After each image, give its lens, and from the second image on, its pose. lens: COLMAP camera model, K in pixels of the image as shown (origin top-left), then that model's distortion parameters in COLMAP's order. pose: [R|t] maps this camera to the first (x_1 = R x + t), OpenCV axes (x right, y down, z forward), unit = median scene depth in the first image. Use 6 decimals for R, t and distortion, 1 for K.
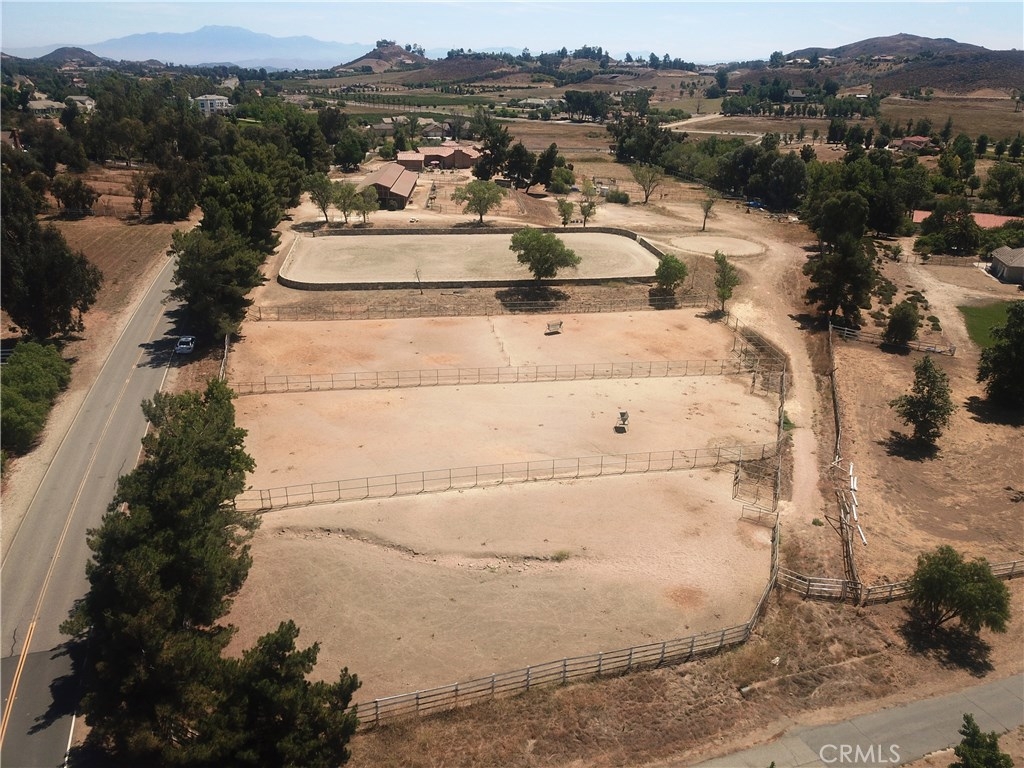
lens RADIAL K [[787.3, 0, 516.7], [0, 787.3, 384.7], [0, 0, 1]] dist [0.003093, -0.000501]
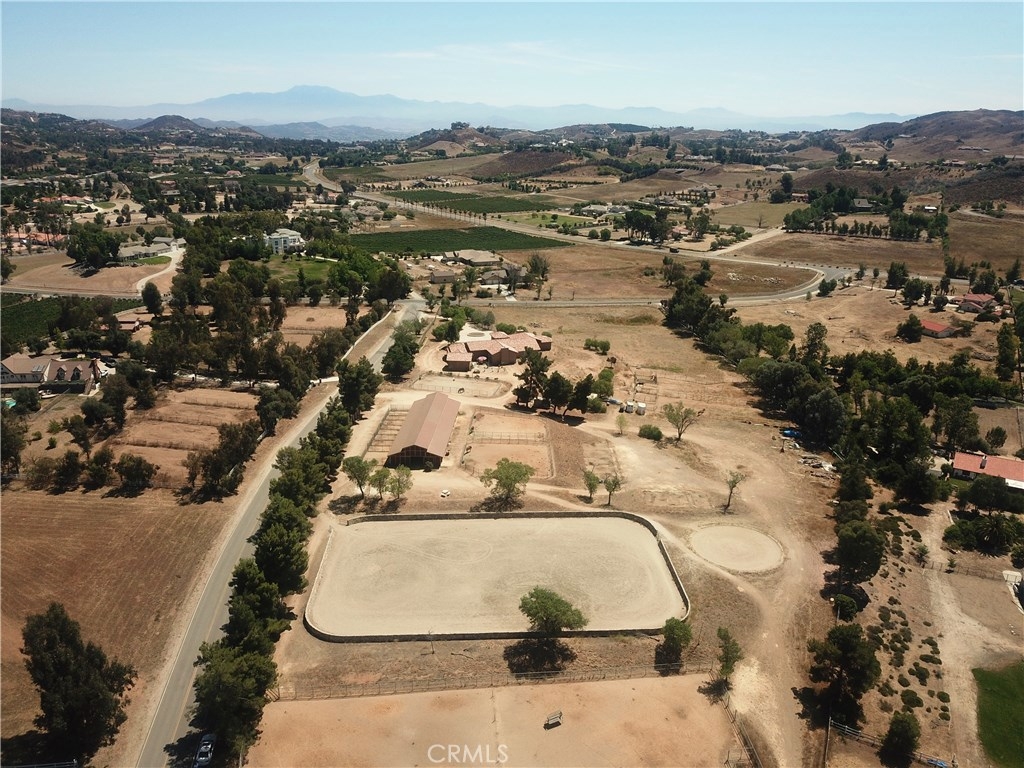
lens RADIAL K [[787.3, 0, 516.7], [0, 787.3, 384.7], [0, 0, 1]] dist [0.003093, -0.000501]
pose [[0.996013, 0.028217, -0.084627, 0.013766], [-0.033304, 0.997683, -0.059322, -0.083141], [0.082757, 0.061904, 0.994645, -0.012161]]
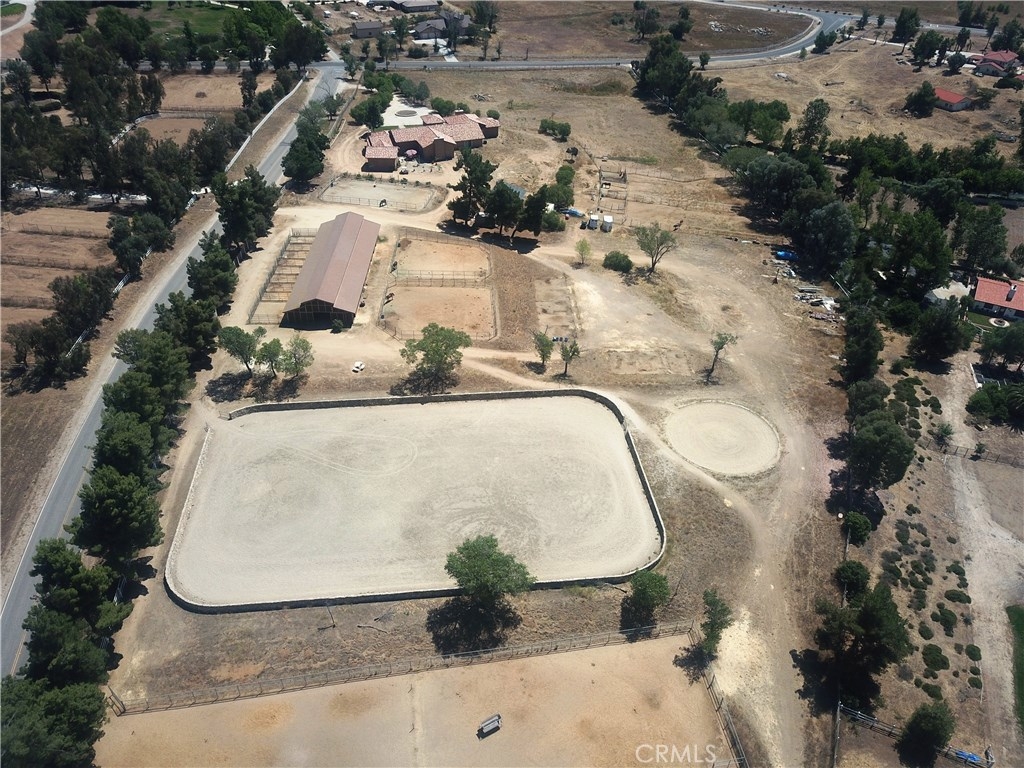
lens RADIAL K [[787.3, 0, 516.7], [0, 787.3, 384.7], [0, 0, 1]] dist [0.003093, -0.000501]
pose [[0.999354, 0.026742, -0.024008, 0.015670], [-0.019999, 0.968876, 0.246736, -0.111994], [0.029859, -0.246096, 0.968785, 0.057003]]
